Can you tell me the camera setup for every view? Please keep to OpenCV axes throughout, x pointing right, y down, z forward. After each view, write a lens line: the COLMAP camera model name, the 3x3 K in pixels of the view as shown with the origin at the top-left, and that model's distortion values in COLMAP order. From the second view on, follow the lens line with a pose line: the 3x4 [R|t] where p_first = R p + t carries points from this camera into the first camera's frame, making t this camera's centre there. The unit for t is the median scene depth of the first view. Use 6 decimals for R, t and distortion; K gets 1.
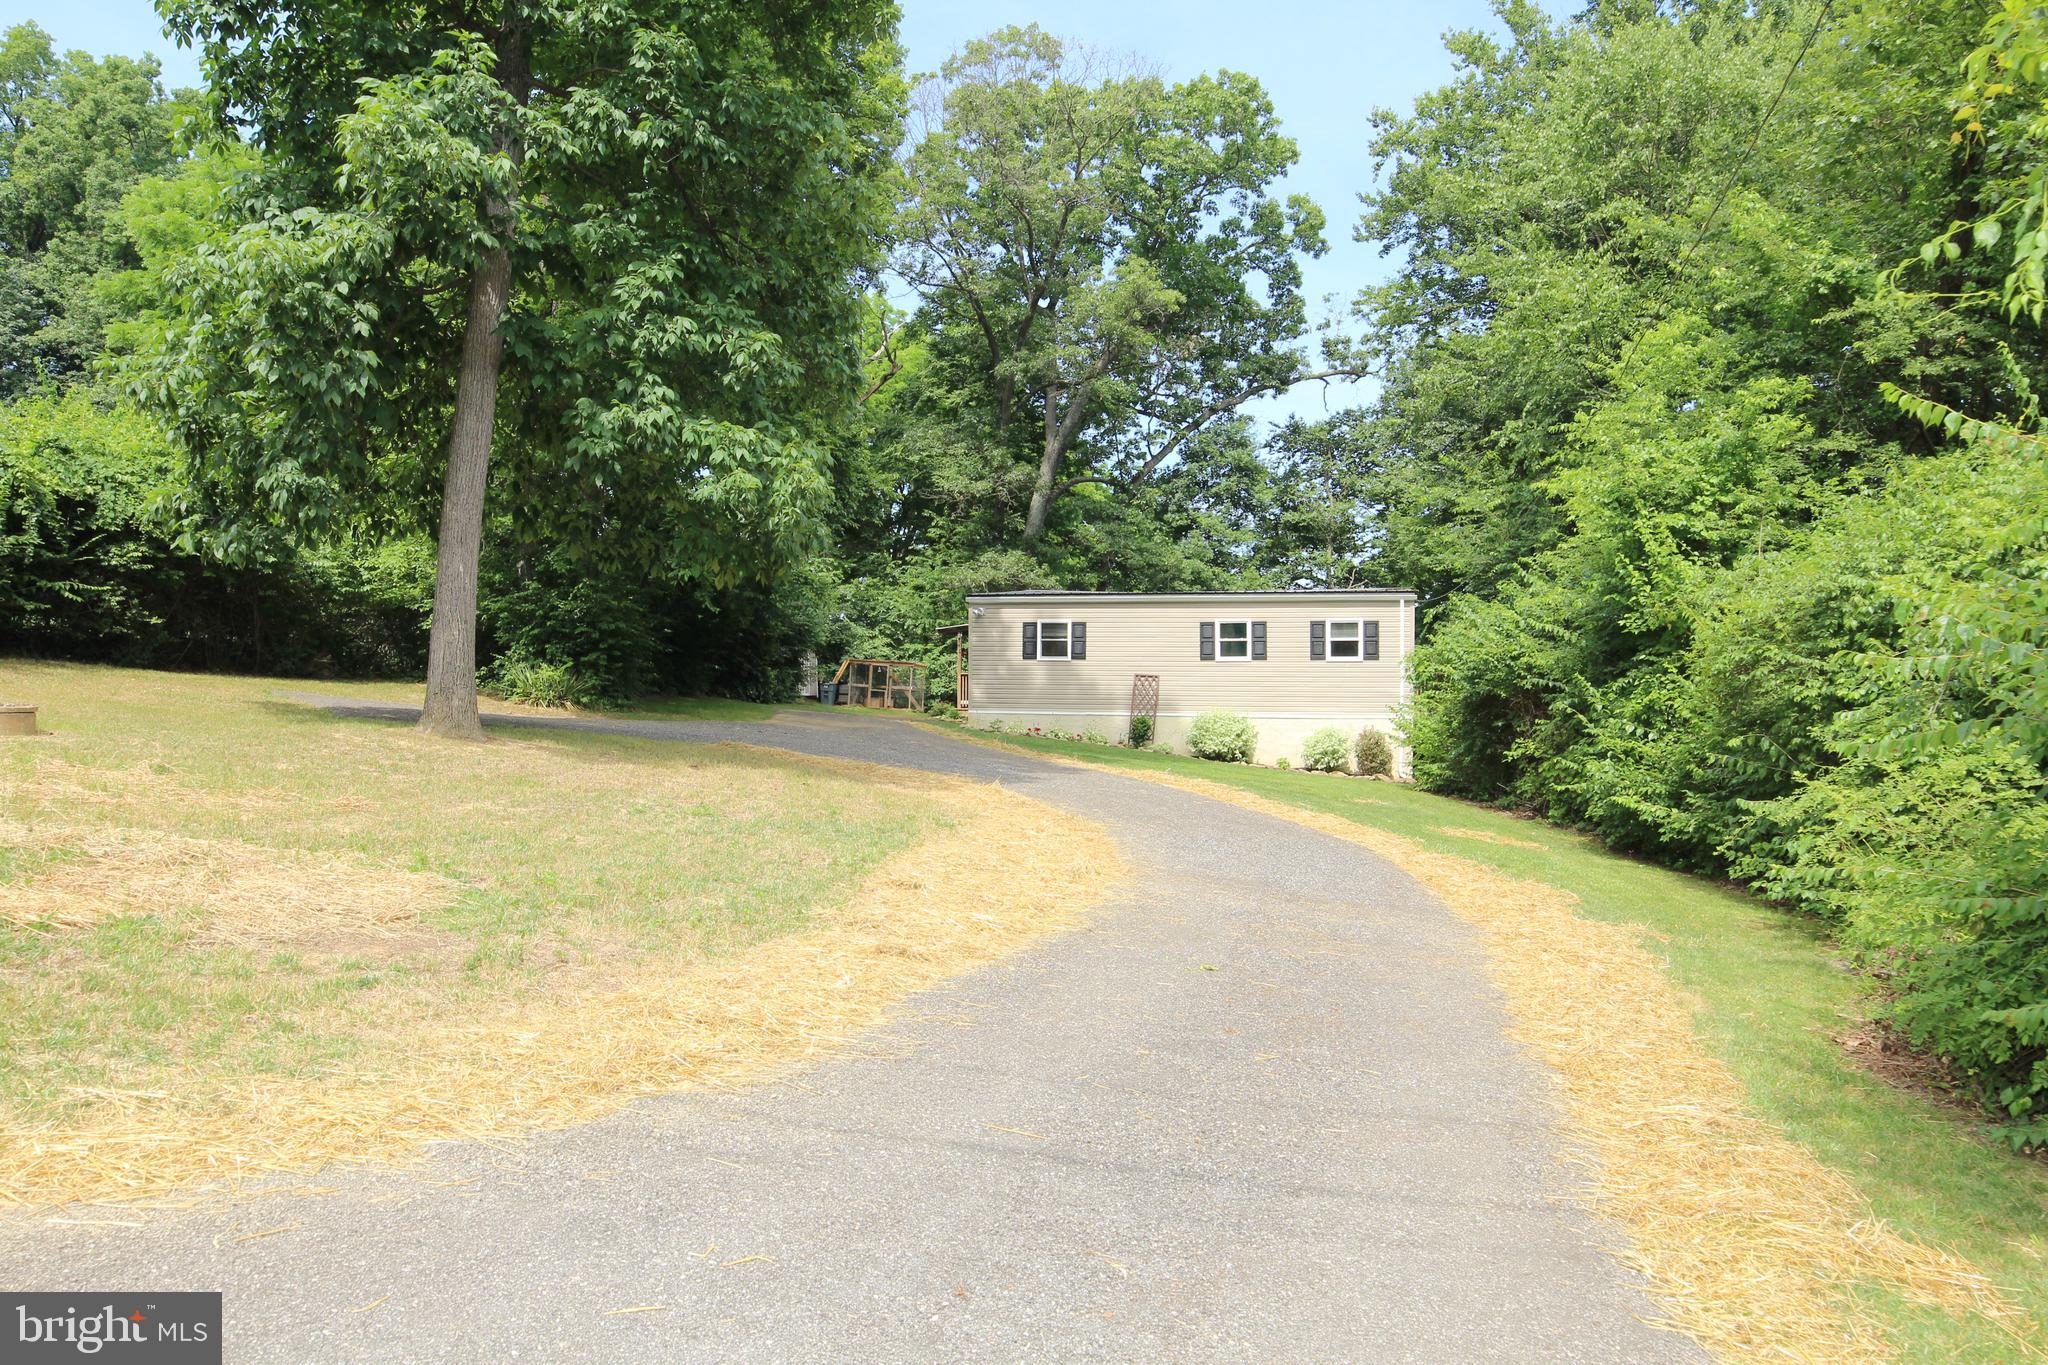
lens RADIAL K [[1340.0, 0, 1032.1], [0, 1340.0, 693.1], [0, 0, 1]] dist [-0.119920, 0.047754]
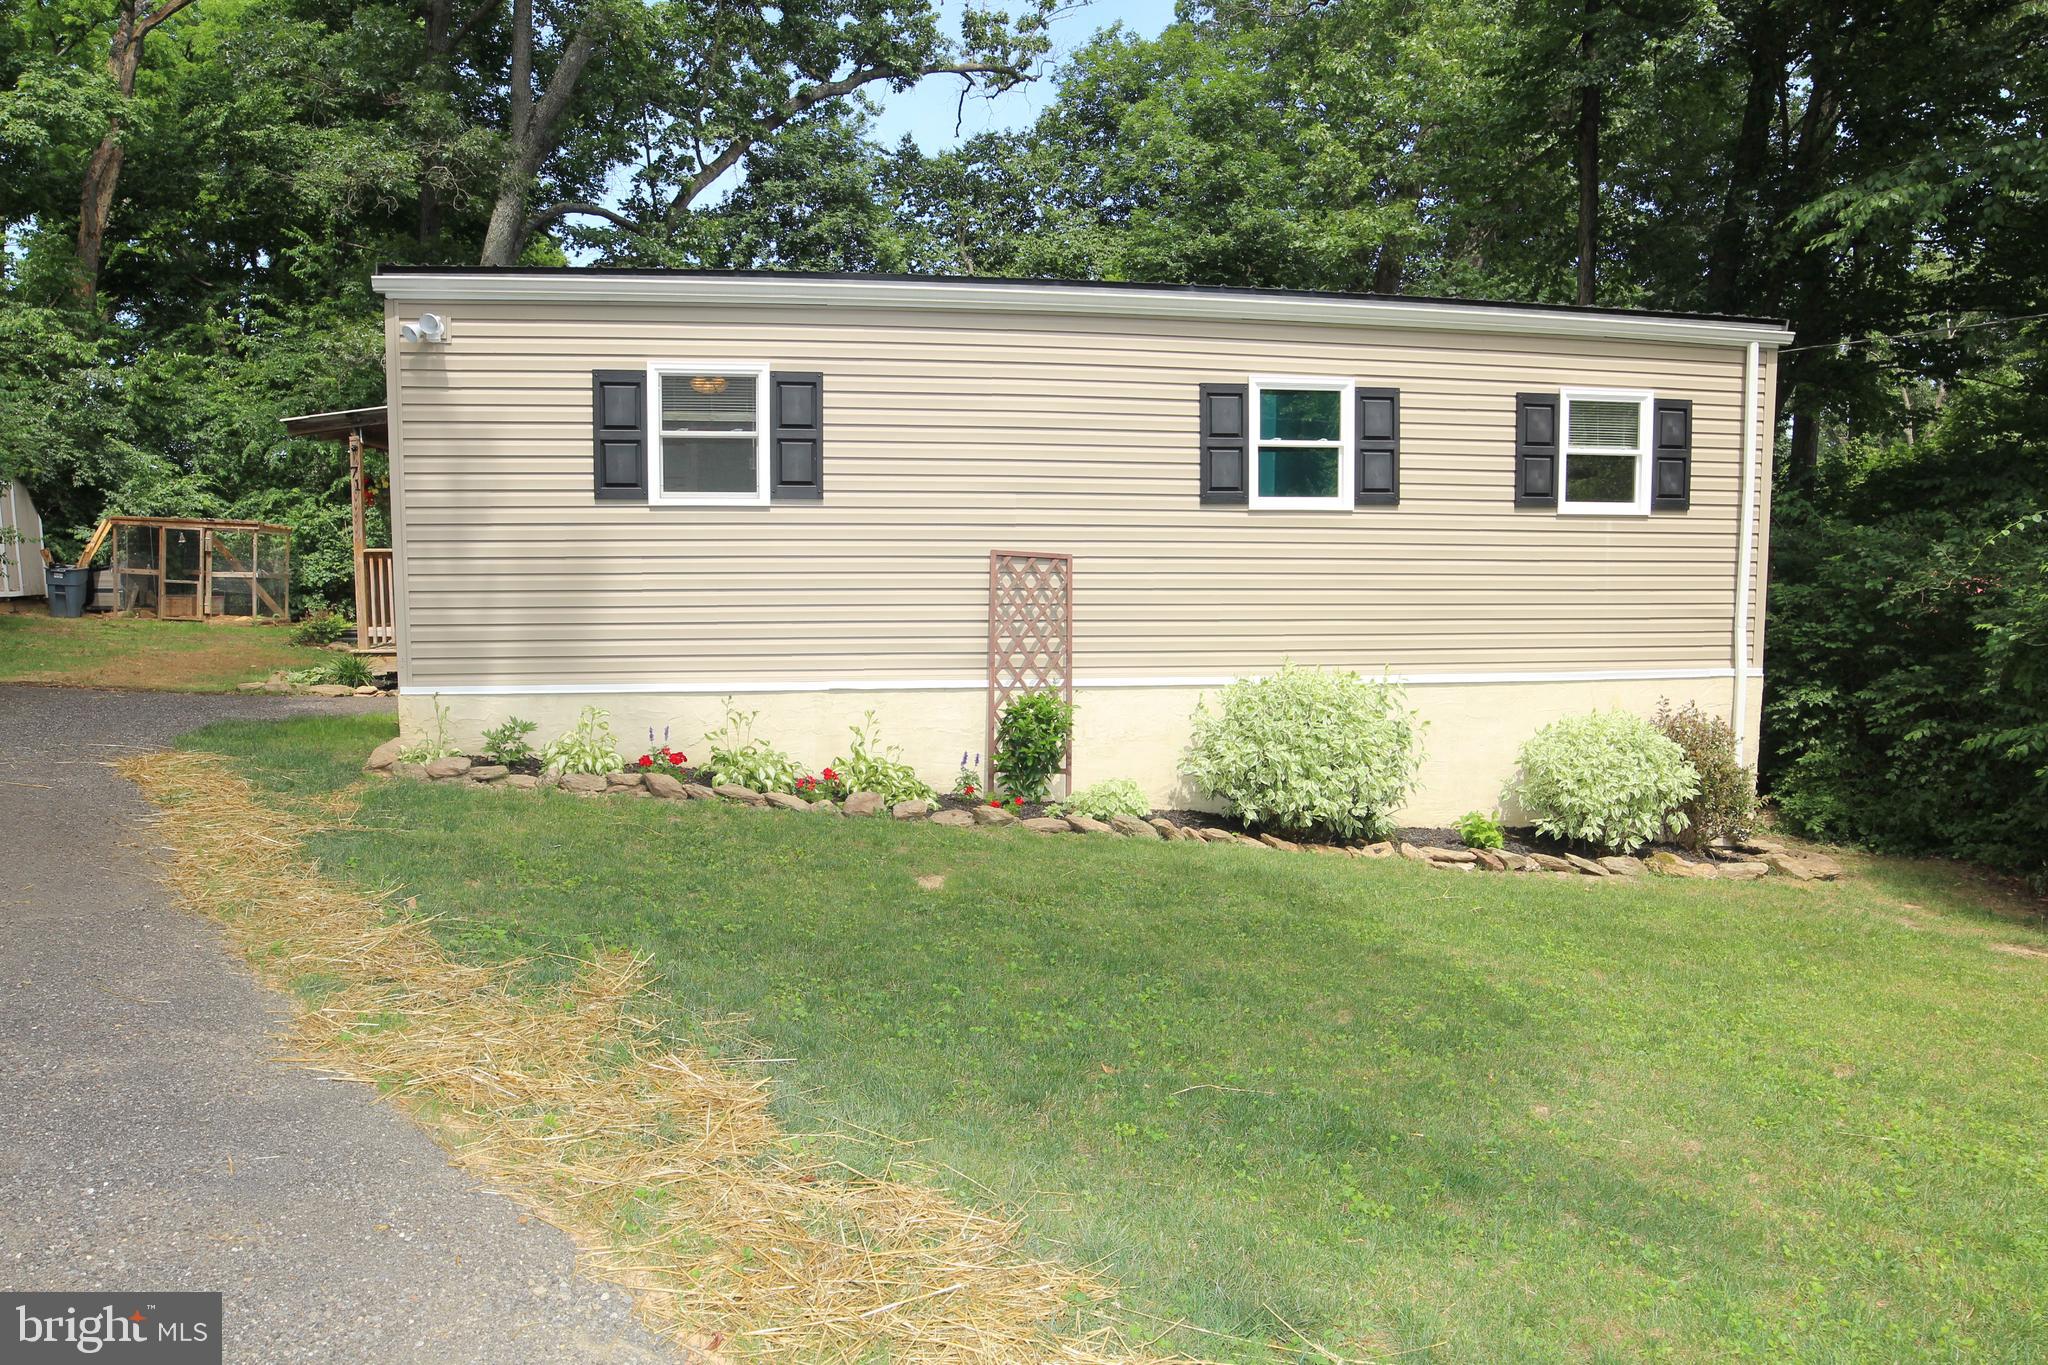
lens RADIAL K [[1340.0, 0, 1029.9], [0, 1340.0, 688.9], [0, 0, 1]] dist [-0.119920, 0.047754]
pose [[0.913696, -0.047800, 0.403577, -0.038230], [0.006411, 0.994631, 0.103290, -0.014359], [-0.406347, -0.091788, 0.909097, 0.711735]]
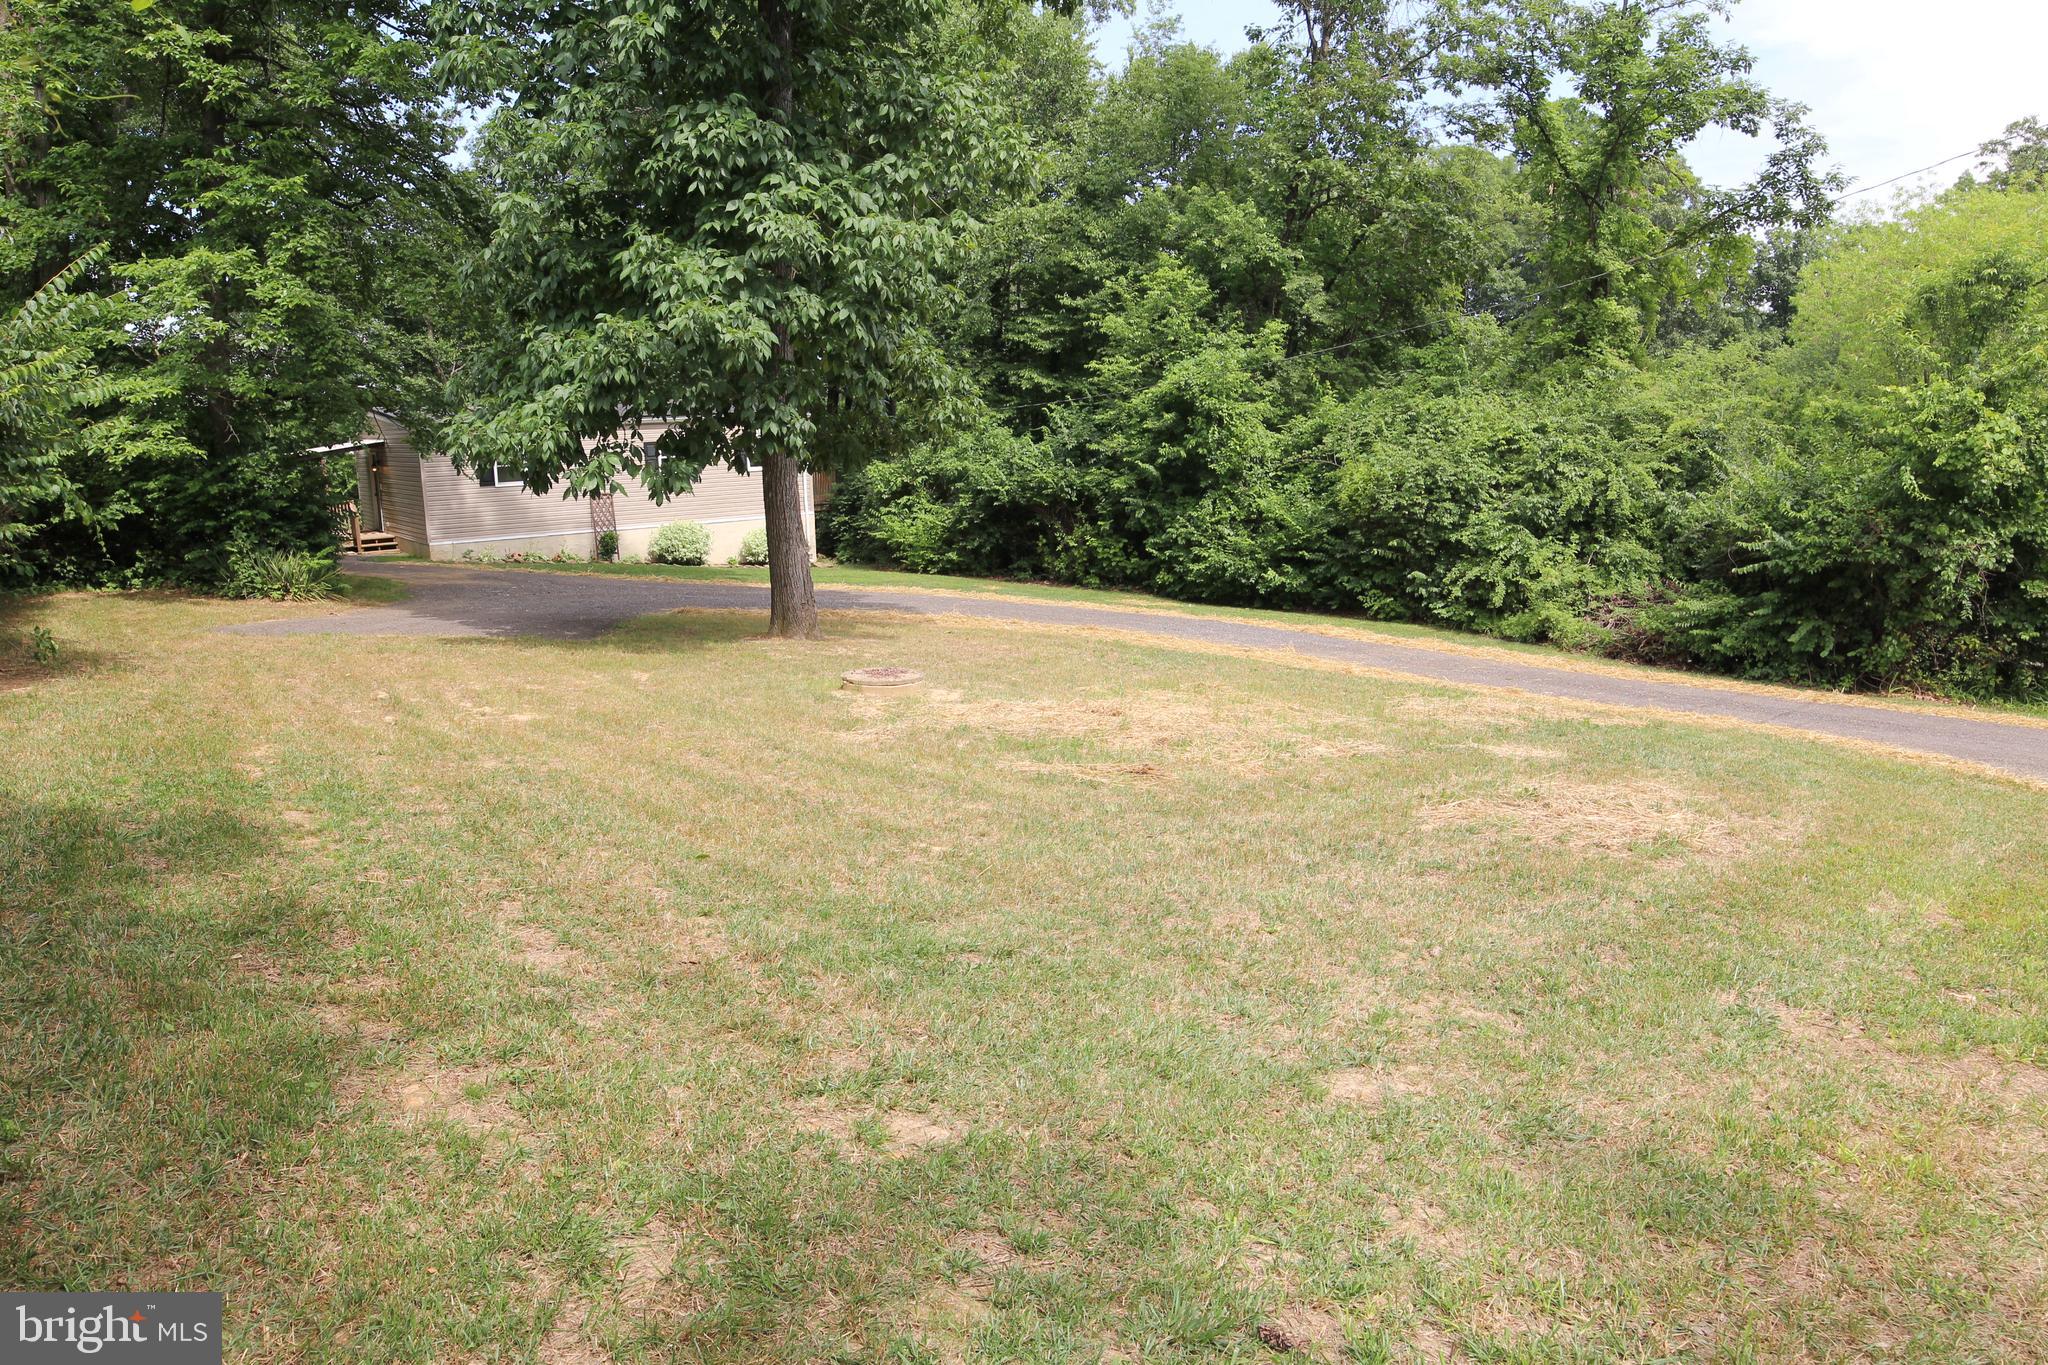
lens RADIAL K [[1340.0, 0, 1029.7], [0, 1340.0, 680.8], [0, 0, 1]] dist [-0.119920, 0.047754]
pose [[0.612662, -0.180071, 0.769558, -0.544271], [0.029711, 0.978258, 0.205252, -0.073369], [-0.789787, -0.102885, 0.604691, 0.063476]]
